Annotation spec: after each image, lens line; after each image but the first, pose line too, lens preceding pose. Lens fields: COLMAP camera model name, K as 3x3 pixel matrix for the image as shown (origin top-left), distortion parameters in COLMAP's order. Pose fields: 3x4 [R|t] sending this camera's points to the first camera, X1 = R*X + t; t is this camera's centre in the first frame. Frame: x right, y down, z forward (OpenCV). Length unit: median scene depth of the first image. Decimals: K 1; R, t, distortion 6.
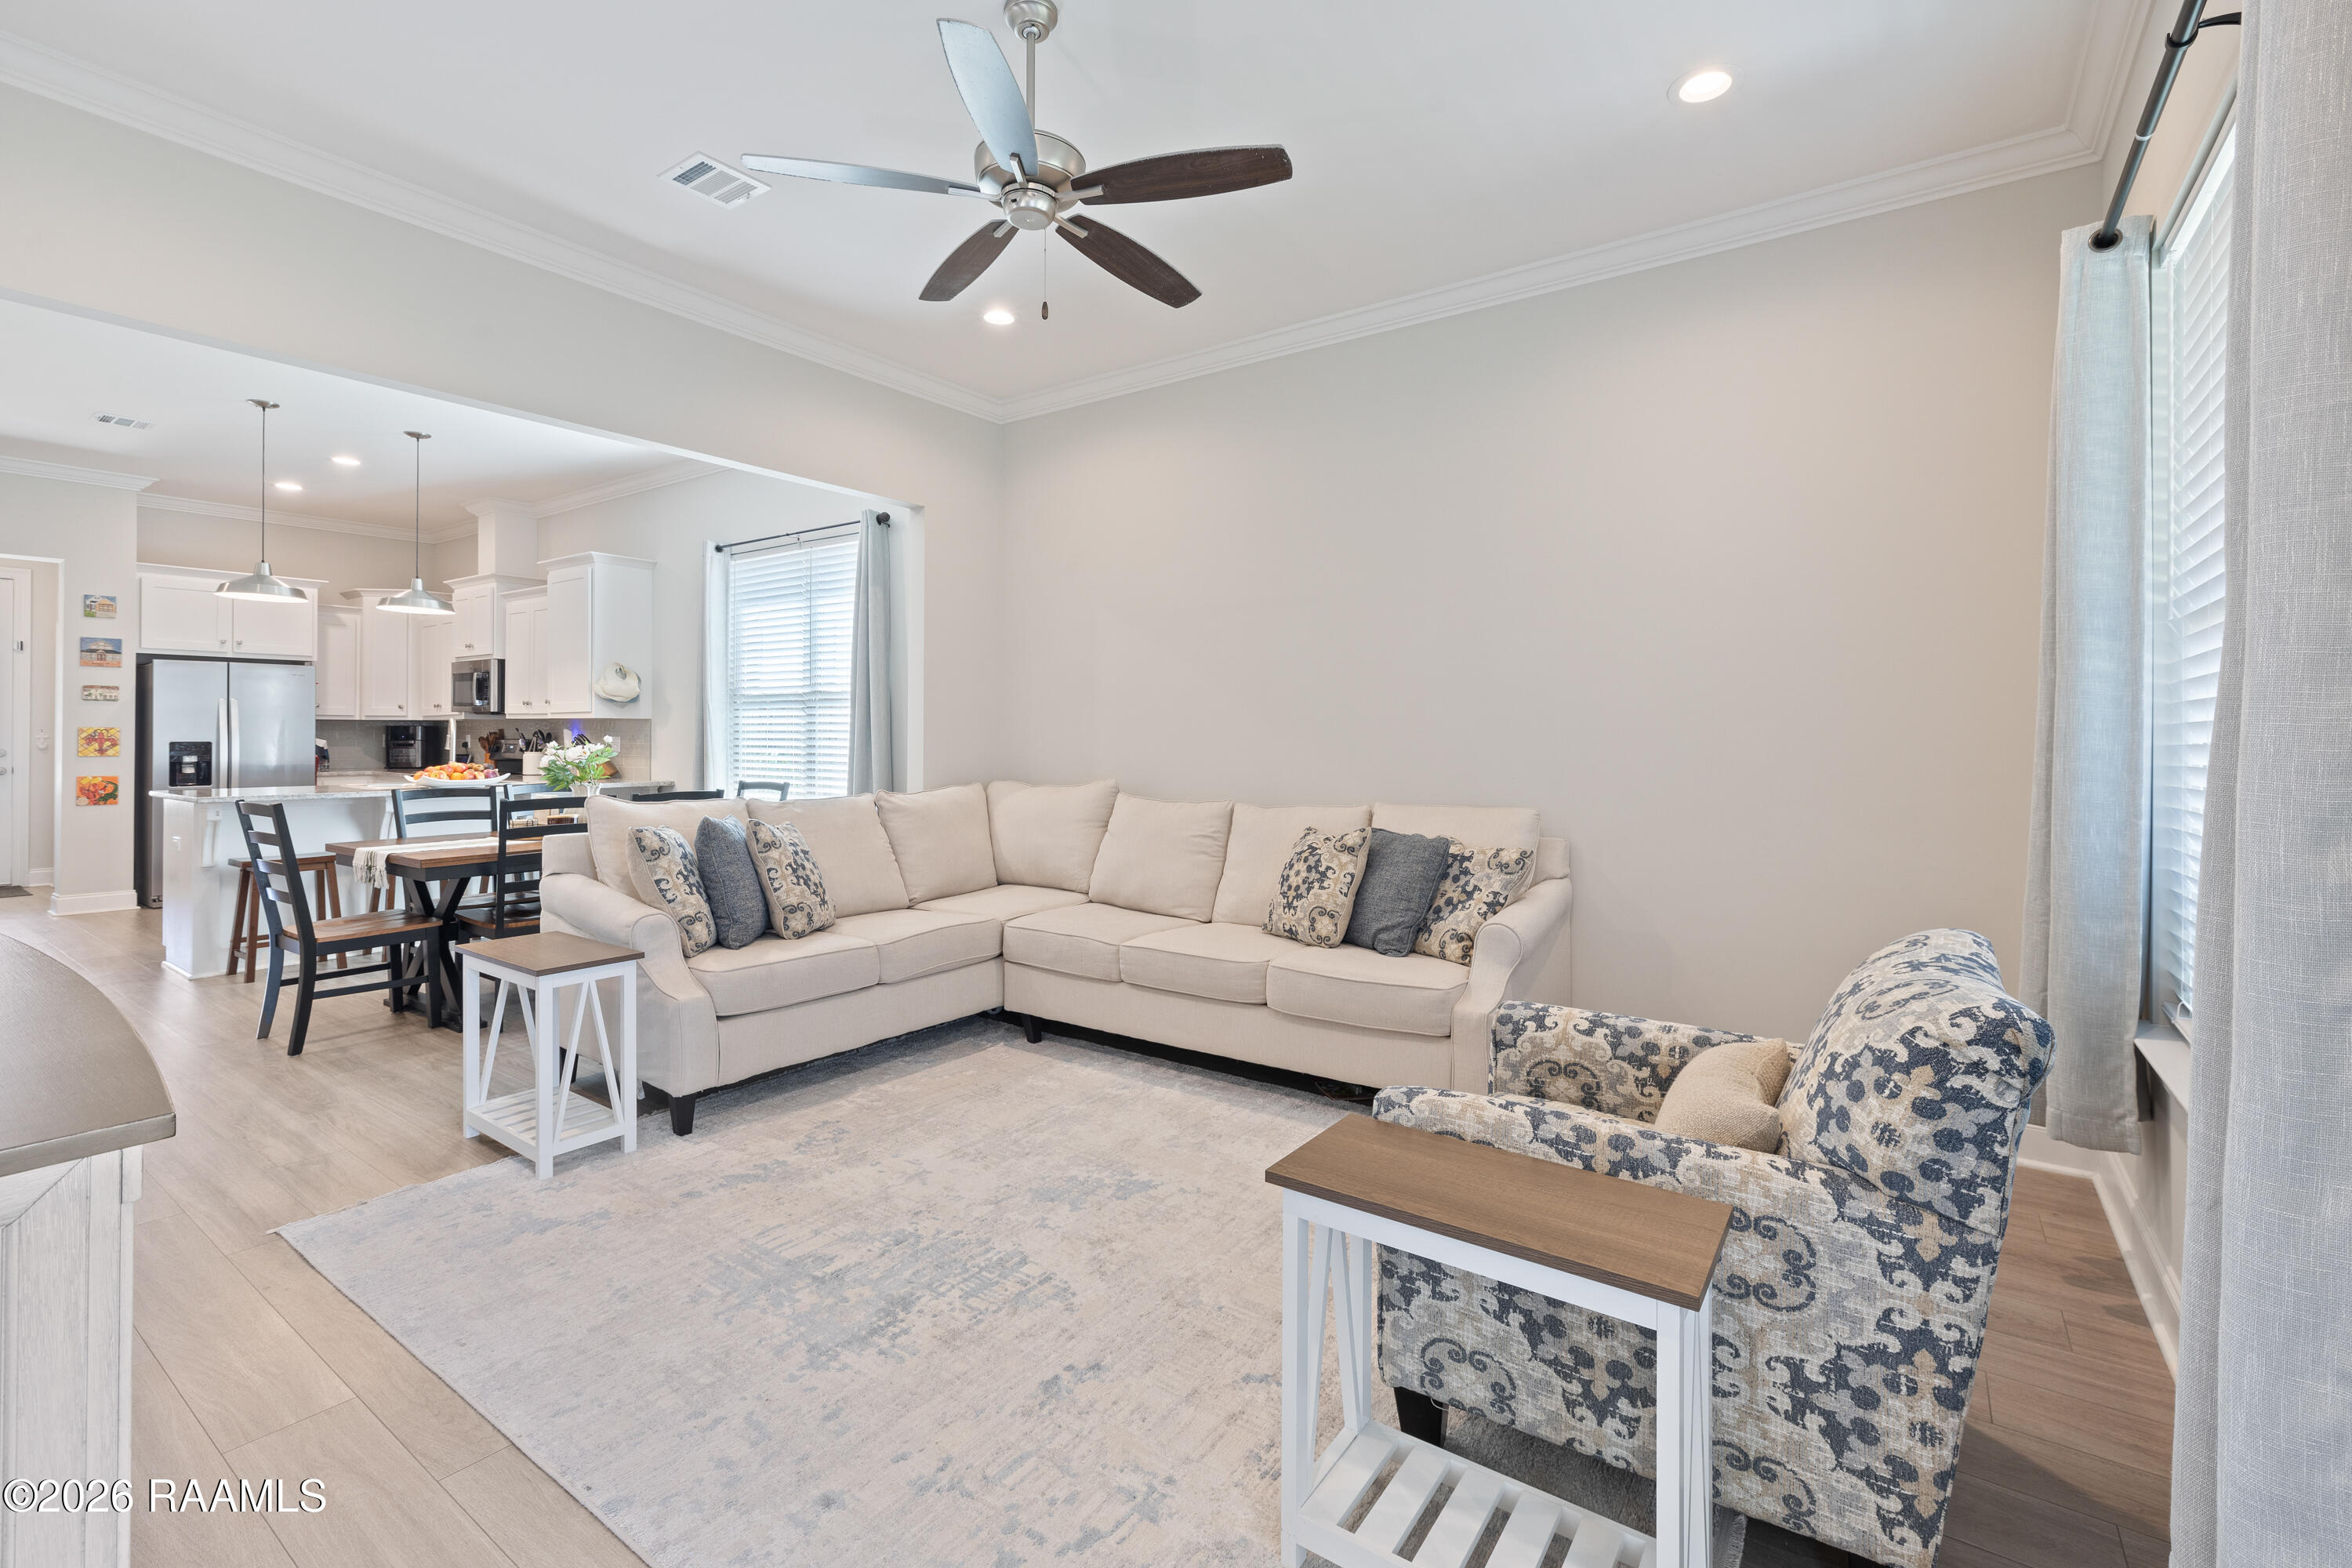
lens RADIAL K [[1022.1, 0, 1181.8], [0, 1022.1, 758.2], [0, 0, 1]] dist [0.001342, -0.000015]
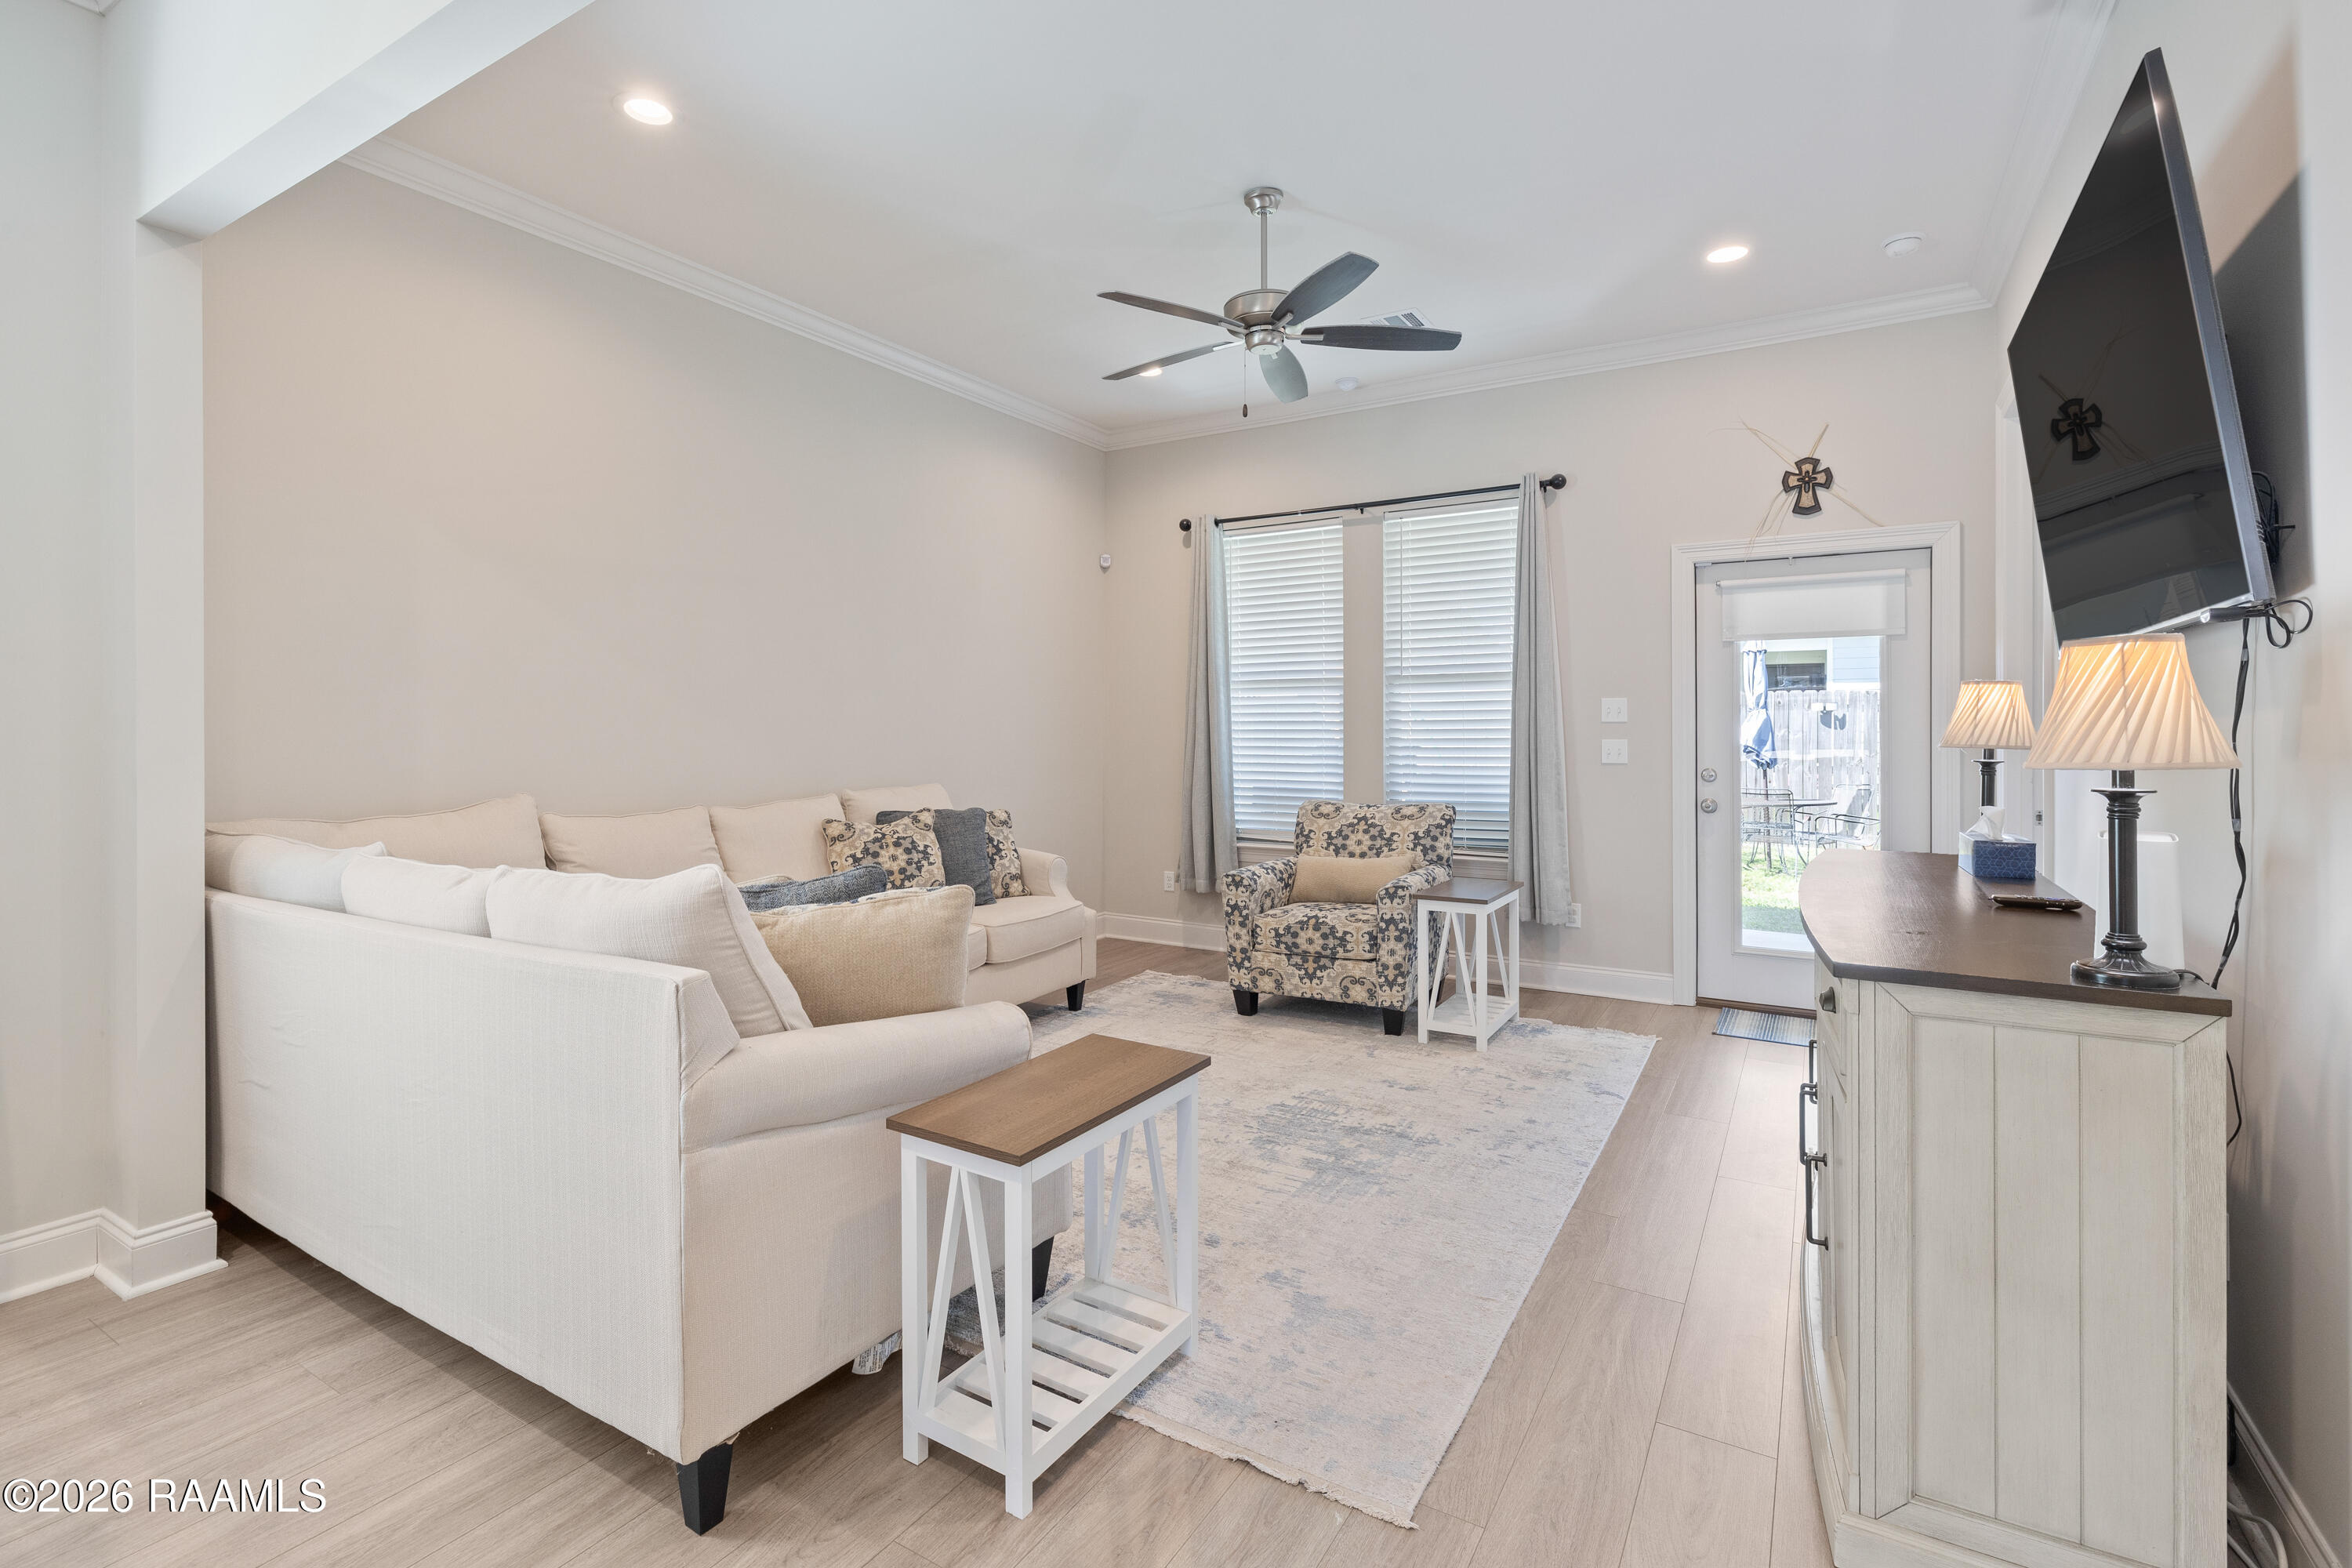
lens RADIAL K [[1073.9, 0, 1194.2], [0, 1073.9, 735.7], [0, 0, 1]] dist [0.000715, 0.000027]
pose [[-0.082221, -0.010269, 0.996561, -1.649947], [0.018351, 0.999762, 0.011816, -0.026839], [-0.996445, 0.019259, -0.082013, 1.276450]]
